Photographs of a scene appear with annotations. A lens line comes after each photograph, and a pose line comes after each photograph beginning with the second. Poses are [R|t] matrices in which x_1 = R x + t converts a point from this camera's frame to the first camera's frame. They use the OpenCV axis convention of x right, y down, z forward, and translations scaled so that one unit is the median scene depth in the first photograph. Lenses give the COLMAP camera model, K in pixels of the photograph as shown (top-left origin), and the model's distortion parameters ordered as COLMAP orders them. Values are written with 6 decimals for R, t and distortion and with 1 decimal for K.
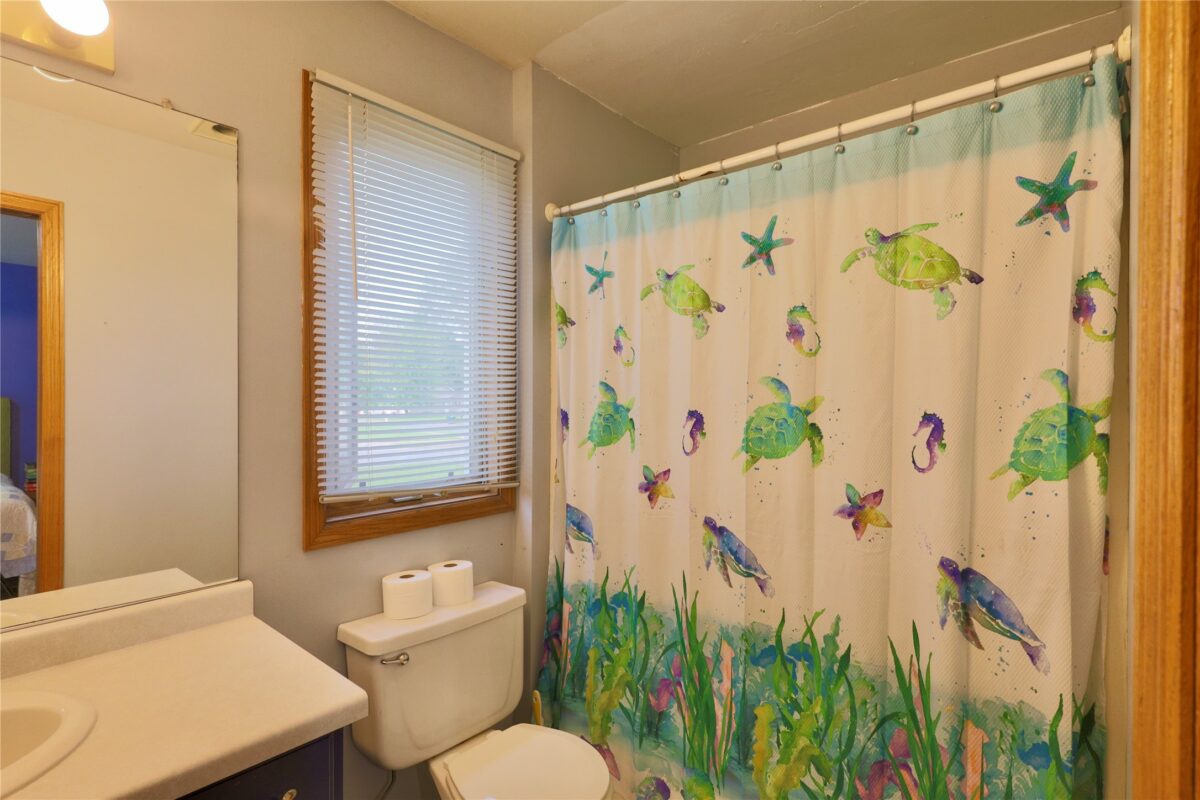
lens RADIAL K [[590.2, 0, 598.8], [0, 590.2, 396.8], [0, 0, 1]] dist [0.001220, 0.001329]
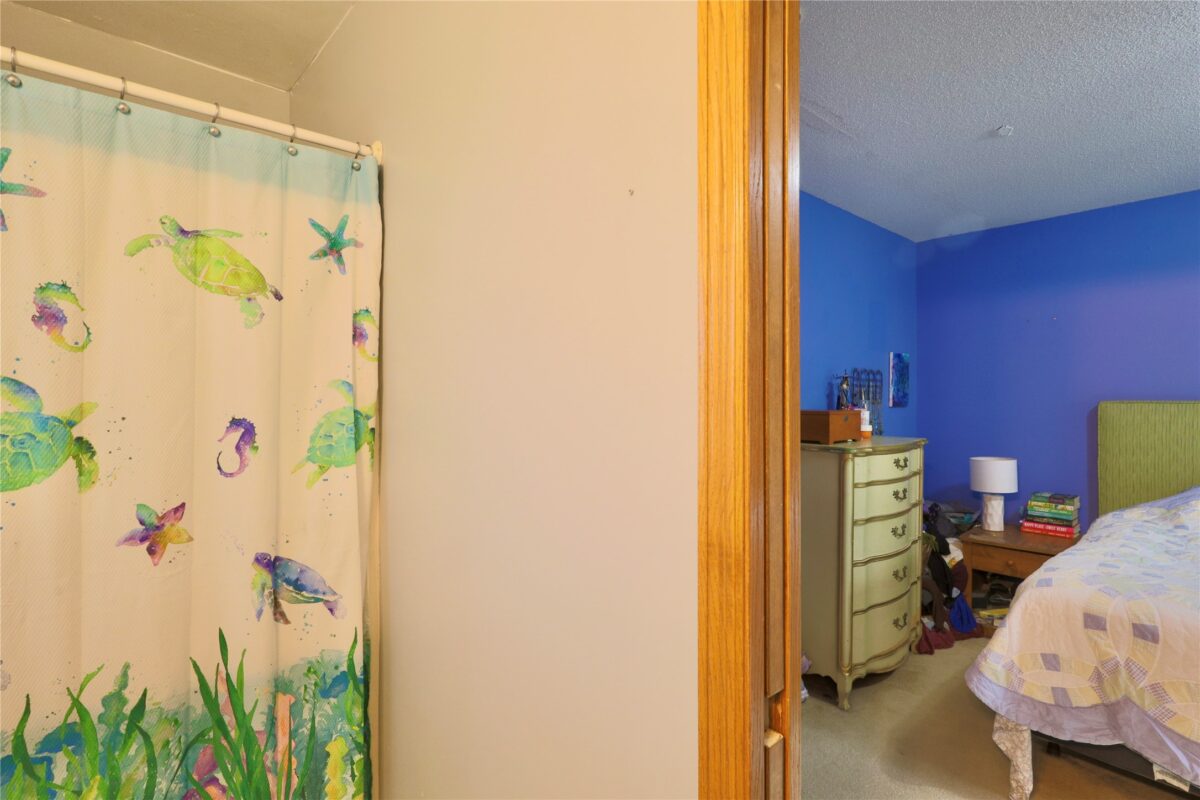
lens RADIAL K [[544.1, 0, 597.1], [0, 544.1, 404.4], [0, 0, 1]] dist [0.000984, -0.000261]
pose [[0.157276, -0.009853, 0.987506, -0.282322], [0.008407, 0.999927, 0.008638, 0.001137], [-0.987519, 0.006944, 0.157347, 0.241182]]
